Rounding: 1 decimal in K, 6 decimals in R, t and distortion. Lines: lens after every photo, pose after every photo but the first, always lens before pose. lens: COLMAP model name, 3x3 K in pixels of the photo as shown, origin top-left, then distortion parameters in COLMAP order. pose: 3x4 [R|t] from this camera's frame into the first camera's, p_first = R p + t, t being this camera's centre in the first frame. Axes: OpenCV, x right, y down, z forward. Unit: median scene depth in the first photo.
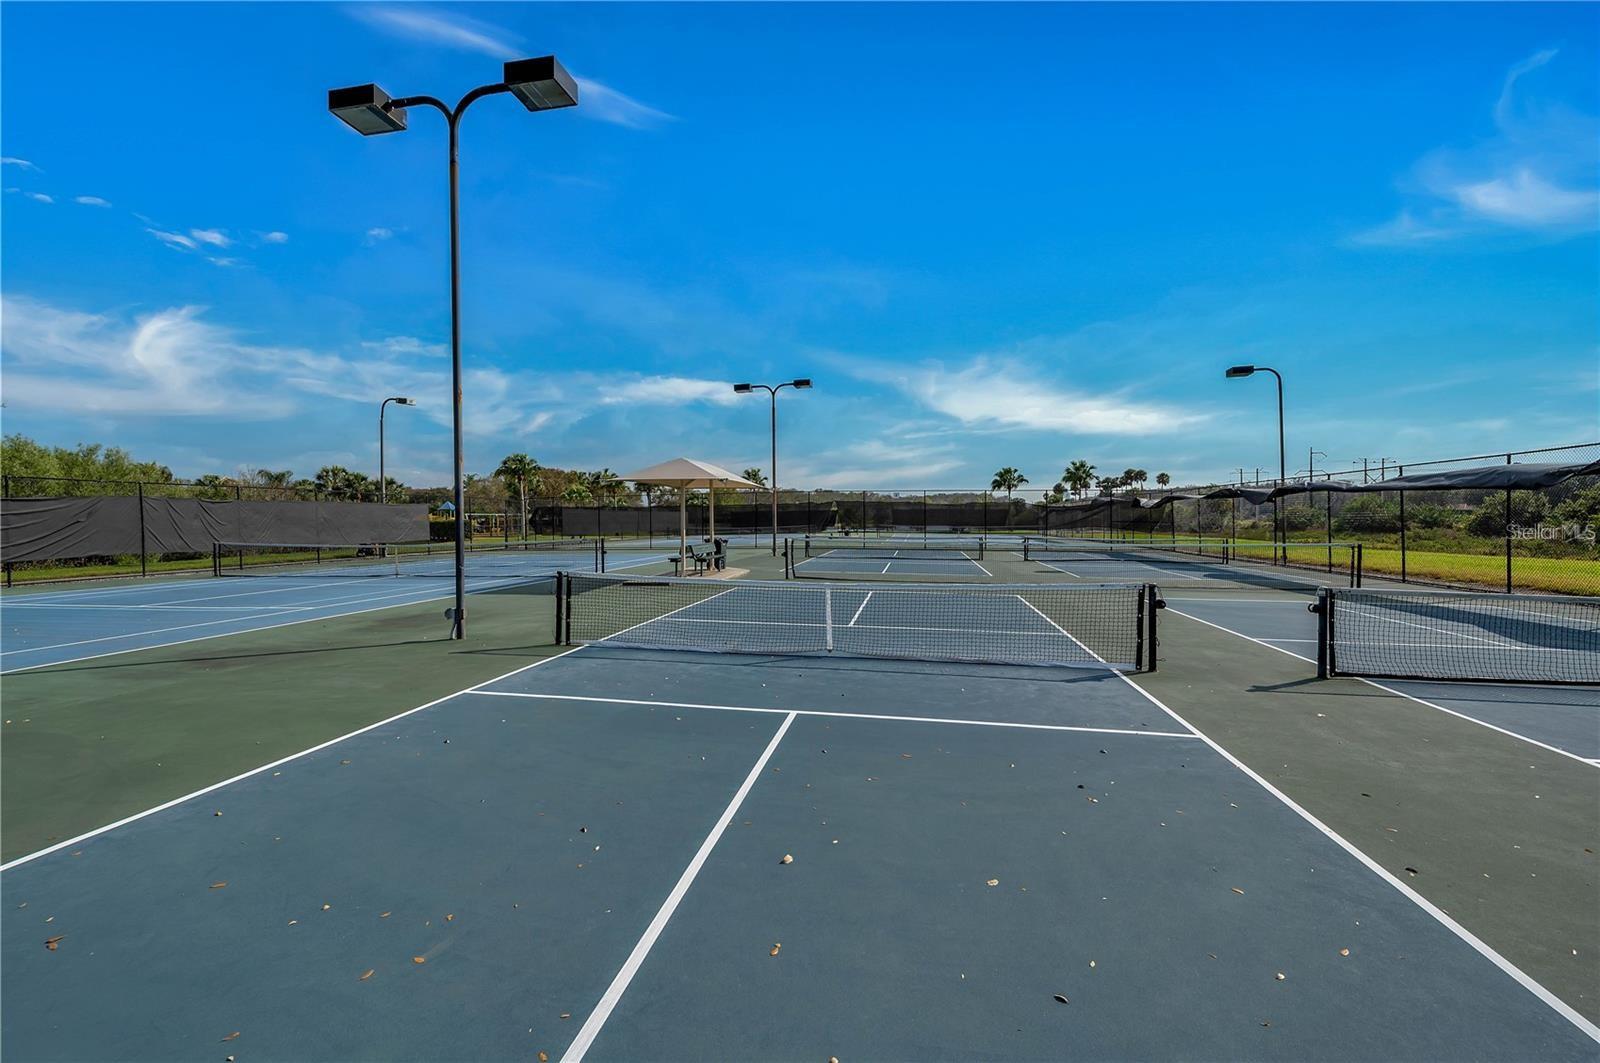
lens RADIAL K [[661.9, 0, 796.9], [0, 661.9, 498.9], [0, 0, 1]] dist [-0.000493, -0.000237]
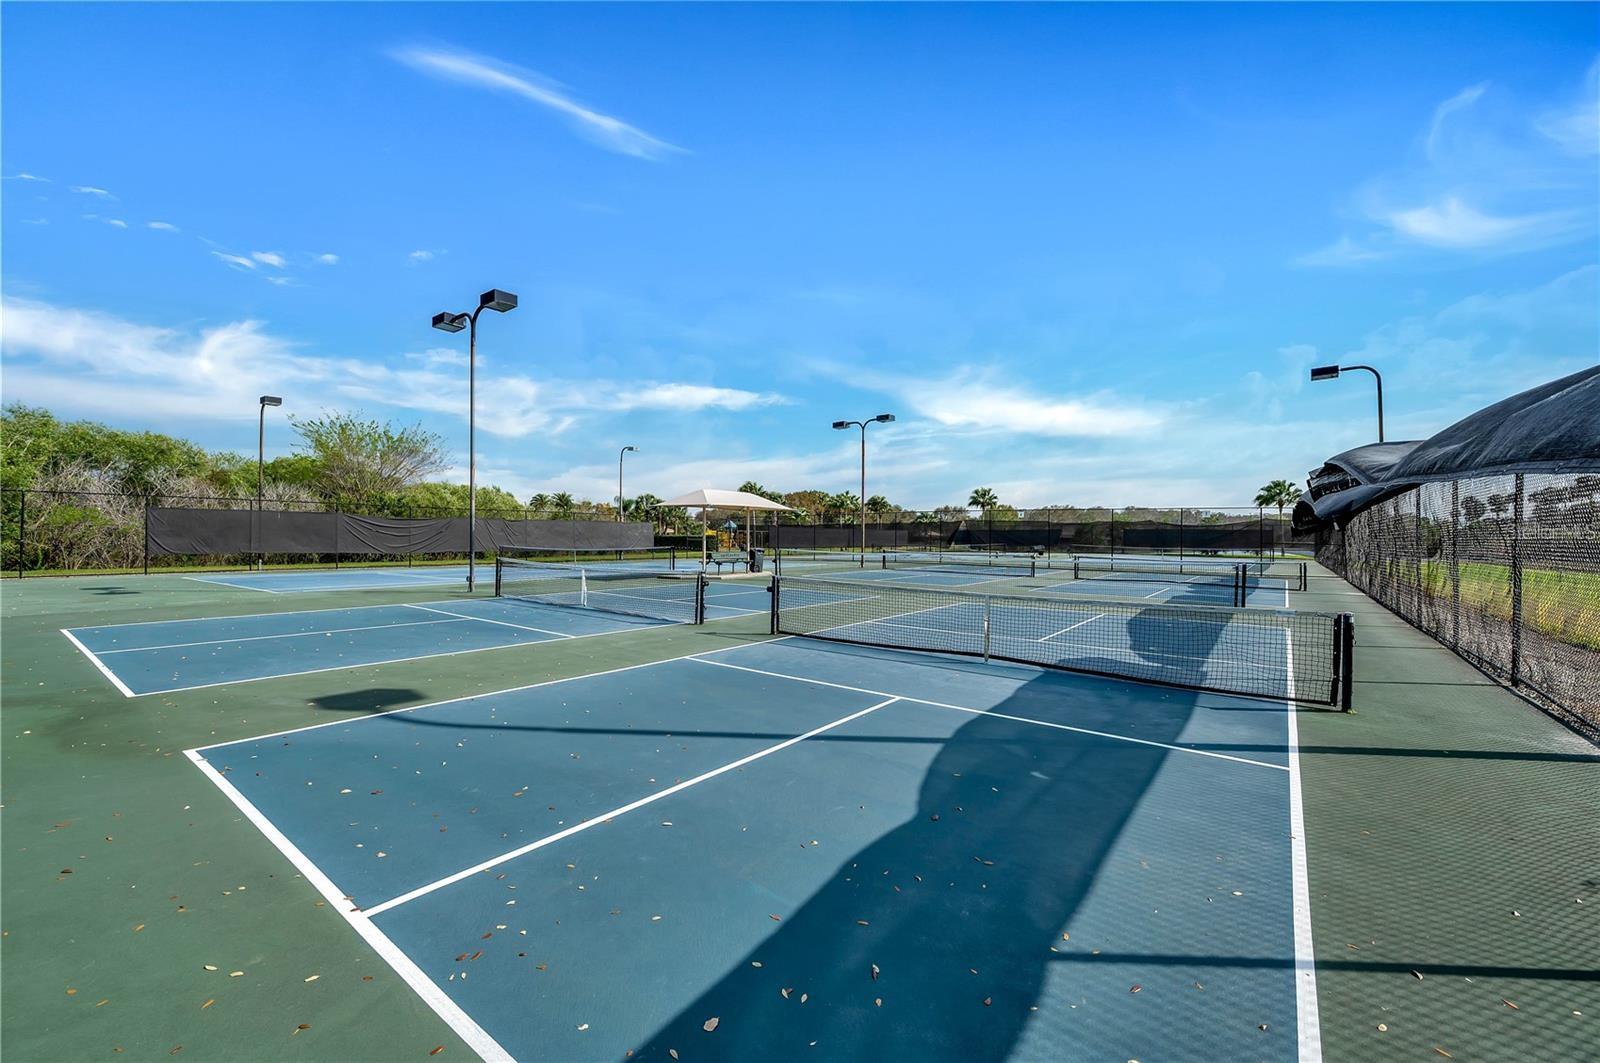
lens RADIAL K [[661.9, 0, 796.9], [0, 661.9, 498.9], [0, 0, 1]] dist [-0.000493, -0.000237]
pose [[0.888933, -0.014787, -0.457798, 0.193381], [0.001560, 0.999571, -0.029258, 0.000020], [0.458034, 0.025294, 0.888575, -0.044584]]
